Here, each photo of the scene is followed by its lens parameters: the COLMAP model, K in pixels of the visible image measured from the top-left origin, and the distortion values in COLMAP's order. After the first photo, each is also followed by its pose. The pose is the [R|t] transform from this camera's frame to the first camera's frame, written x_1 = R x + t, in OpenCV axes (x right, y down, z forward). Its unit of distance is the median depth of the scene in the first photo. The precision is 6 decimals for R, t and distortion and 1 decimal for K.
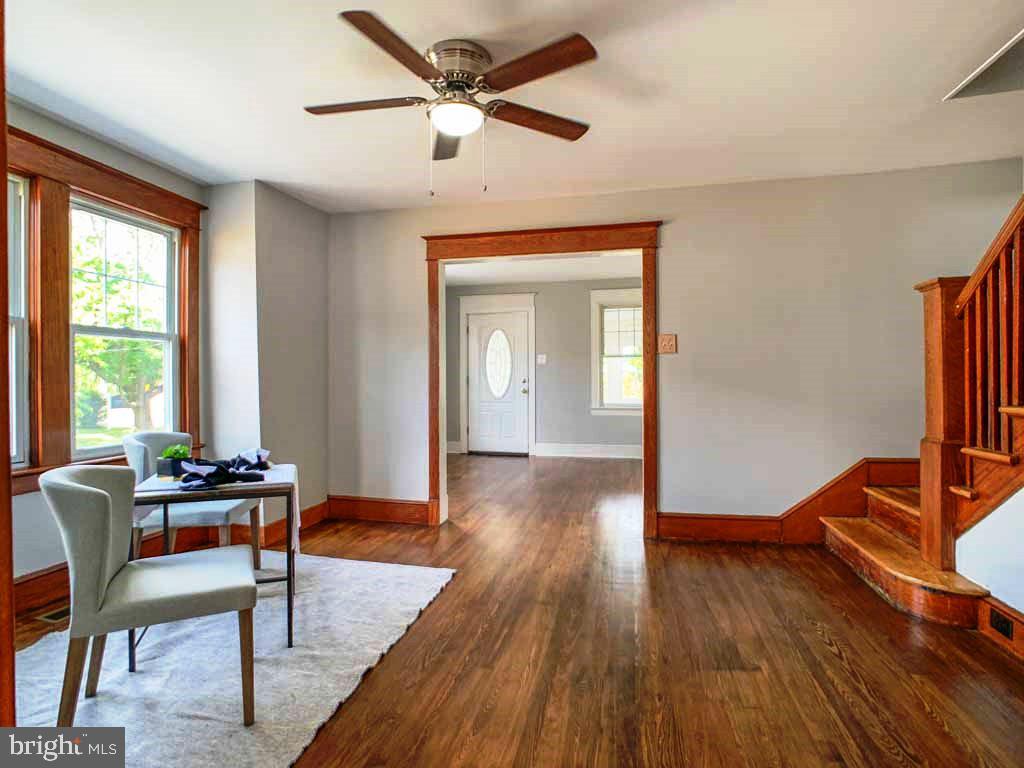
lens RADIAL K [[539.4, 0, 503.9], [0, 539.4, 377.0], [0, 0, 1]] dist [-0.042696, 0.009573]
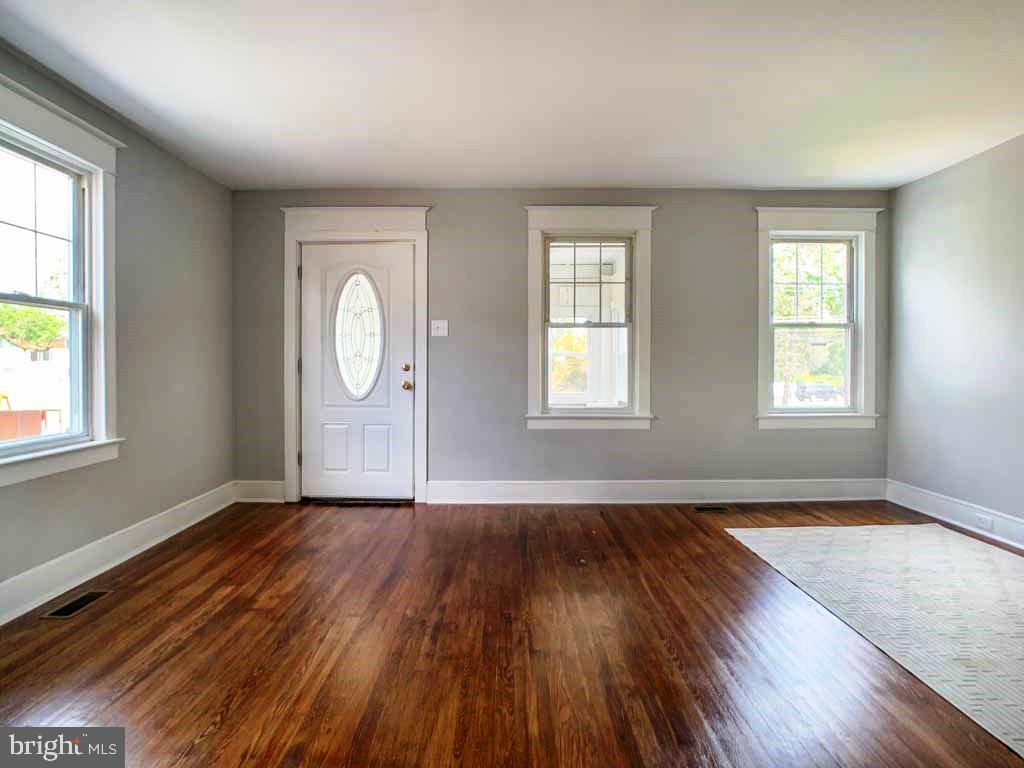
lens RADIAL K [[539.4, 0, 514.1], [0, 539.4, 382.0], [0, 0, 1]] dist [-0.042696, 0.009573]
pose [[0.971093, 0.002860, 0.238683, 0.013648], [-0.008476, 0.999711, 0.022507, 0.008520], [-0.238549, -0.023880, 0.970837, 0.442115]]
